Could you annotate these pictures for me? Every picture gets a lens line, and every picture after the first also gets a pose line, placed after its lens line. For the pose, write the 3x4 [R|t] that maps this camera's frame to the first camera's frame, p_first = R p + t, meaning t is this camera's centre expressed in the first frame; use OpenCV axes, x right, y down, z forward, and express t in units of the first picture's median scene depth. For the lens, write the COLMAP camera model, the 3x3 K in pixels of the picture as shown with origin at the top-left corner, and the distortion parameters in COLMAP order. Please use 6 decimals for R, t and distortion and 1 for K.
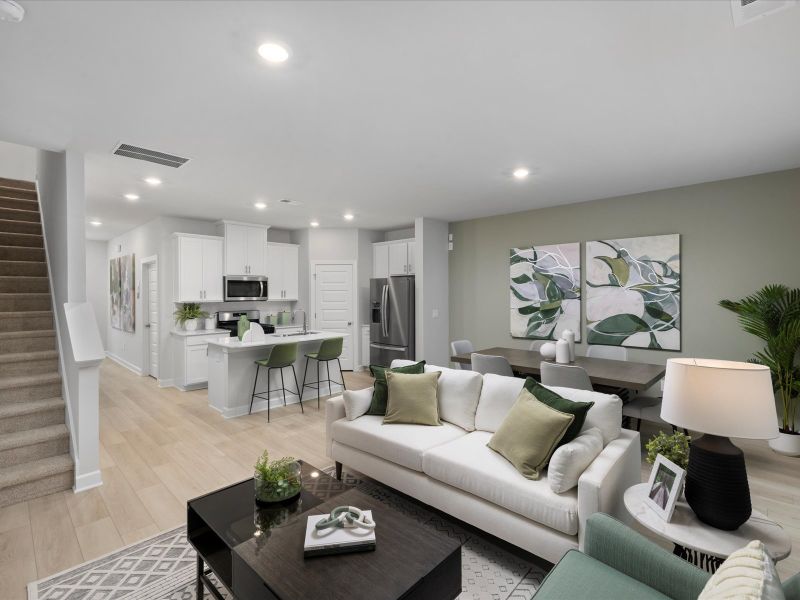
lens RADIAL K [[374.3, 0, 398.5], [0, 374.3, 297.3], [0, 0, 1]] dist [-0.001973, -0.000142]
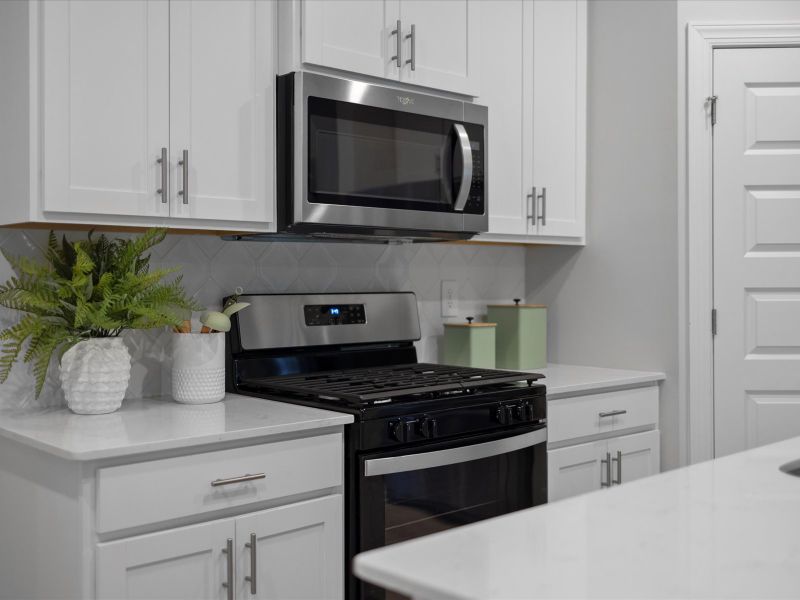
lens RADIAL K [[919.6, 0, 401.1], [0, 919.6, 297.8], [0, 0, 1]] dist [0.002389, 0.000000]
pose [[0.997963, 0.001878, -0.063765, -0.368459], [-0.001648, 0.999992, 0.003669, 0.037142], [0.063771, -0.003557, 0.997958, 0.572596]]
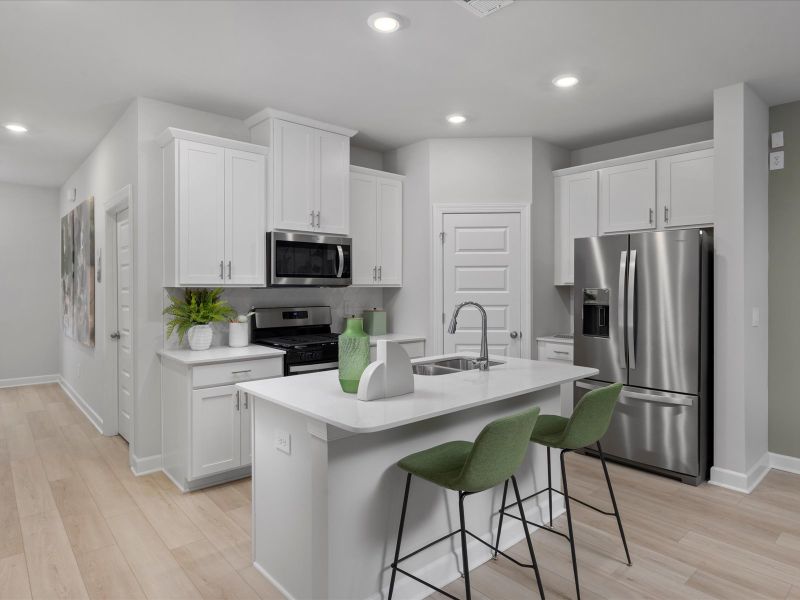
lens RADIAL K [[477.1, 0, 399.9], [0, 477.1, 297.9], [0, 0, 1]] dist [-0.003553, 0.000176]
pose [[0.996067, 0.005451, -0.088430, -0.237324], [-0.004593, 0.999940, 0.009911, 0.017746], [0.088479, -0.009466, 0.996033, 0.403055]]
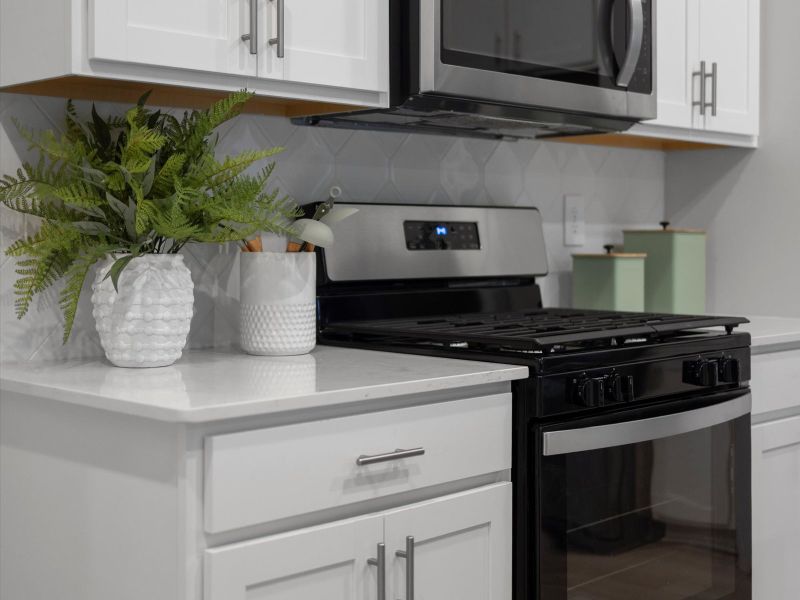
lens RADIAL K [[1220.9, 0, 404.2], [0, 1220.9, 267.4], [0, 0, 1]] dist [0.012736, 0.000000]
pose [[0.999899, 0.001924, -0.014064, -0.435278], [-0.001801, 0.999960, 0.008793, 0.054032], [0.014080, -0.008766, 0.999862, 0.600442]]
